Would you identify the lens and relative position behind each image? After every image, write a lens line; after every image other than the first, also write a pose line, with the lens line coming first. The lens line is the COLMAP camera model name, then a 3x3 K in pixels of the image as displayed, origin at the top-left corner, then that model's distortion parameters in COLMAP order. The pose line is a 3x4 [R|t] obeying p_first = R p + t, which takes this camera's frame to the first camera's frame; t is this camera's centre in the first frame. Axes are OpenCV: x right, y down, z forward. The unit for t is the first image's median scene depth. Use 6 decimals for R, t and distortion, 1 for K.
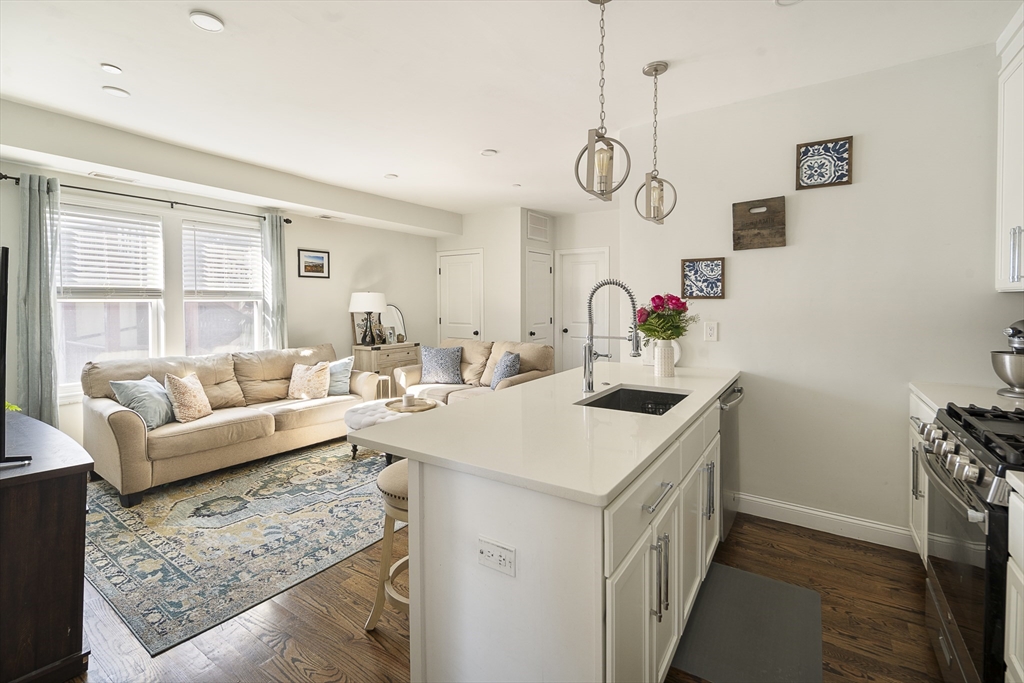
lens RADIAL K [[459.2, 0, 508.2], [0, 459.2, 313.5], [0, 0, 1]] dist [0.000078, -0.000743]
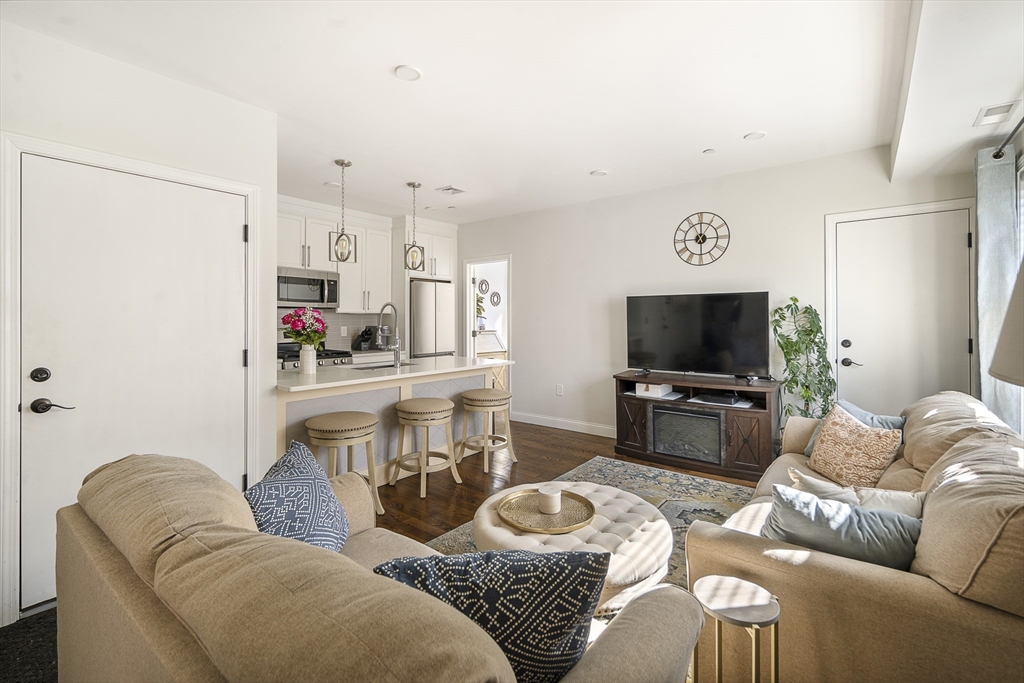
lens RADIAL K [[459.2, 0, 508.2], [0, 459.2, 313.5], [0, 0, 1]] dist [0.000078, -0.000743]
pose [[-0.996674, 0.003177, 0.081432, -0.231473], [0.004247, 0.999907, 0.012968, -0.032025], [-0.081383, 0.013270, -0.996595, 1.655920]]
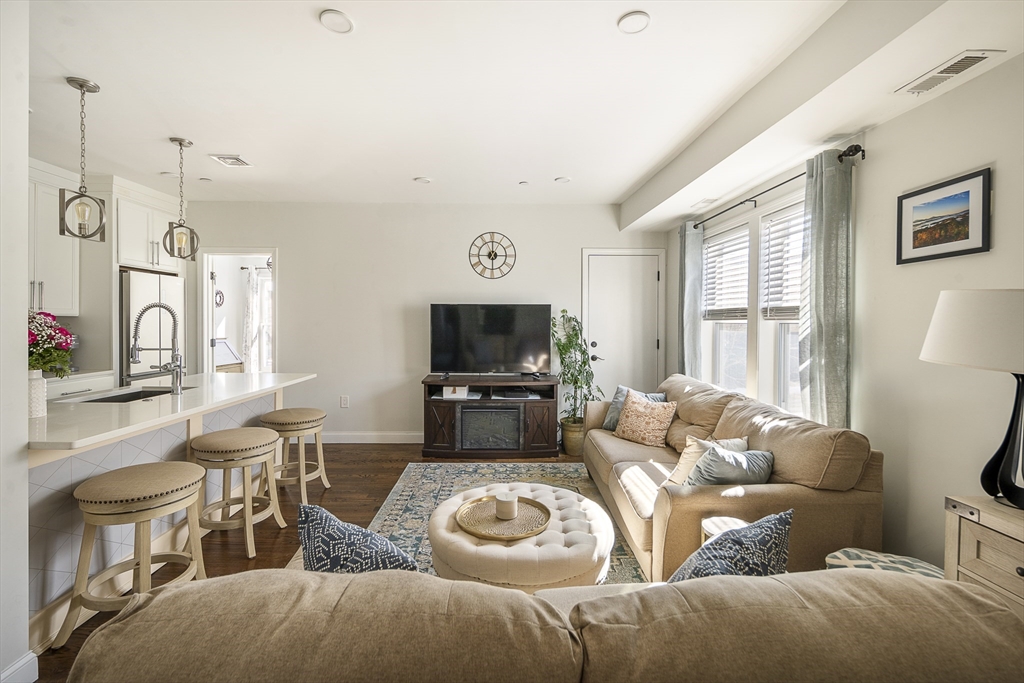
lens RADIAL K [[452.6, 0, 512.4], [0, 452.6, 324.1], [0, 0, 1]] dist [0.001294, -0.000257]
pose [[-0.815825, -0.000316, -0.578298, 0.090770], [-0.018264, 0.999515, 0.025220, -0.040047], [0.578010, 0.031138, -0.815435, 1.556067]]
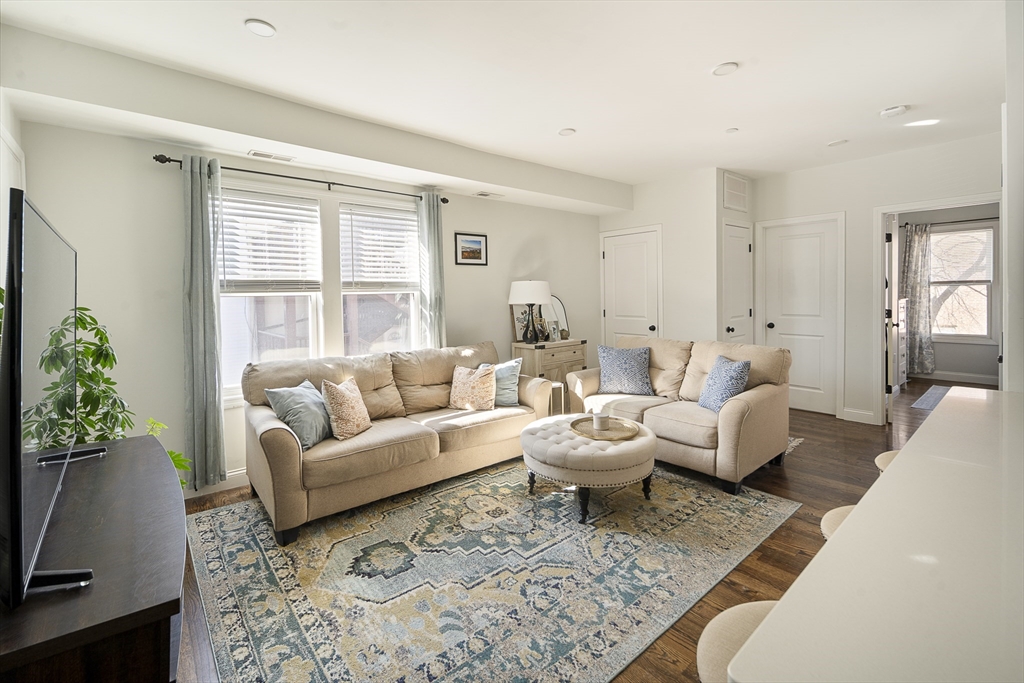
lens RADIAL K [[450.2, 0, 505.1], [0, 450.2, 306.9], [0, 0, 1]] dist [0.000558, 0.000083]
pose [[0.961571, -0.006529, -0.274477, -0.179319], [0.008646, 0.999941, 0.006502, -0.005368], [0.274419, -0.008626, 0.961572, 0.273280]]
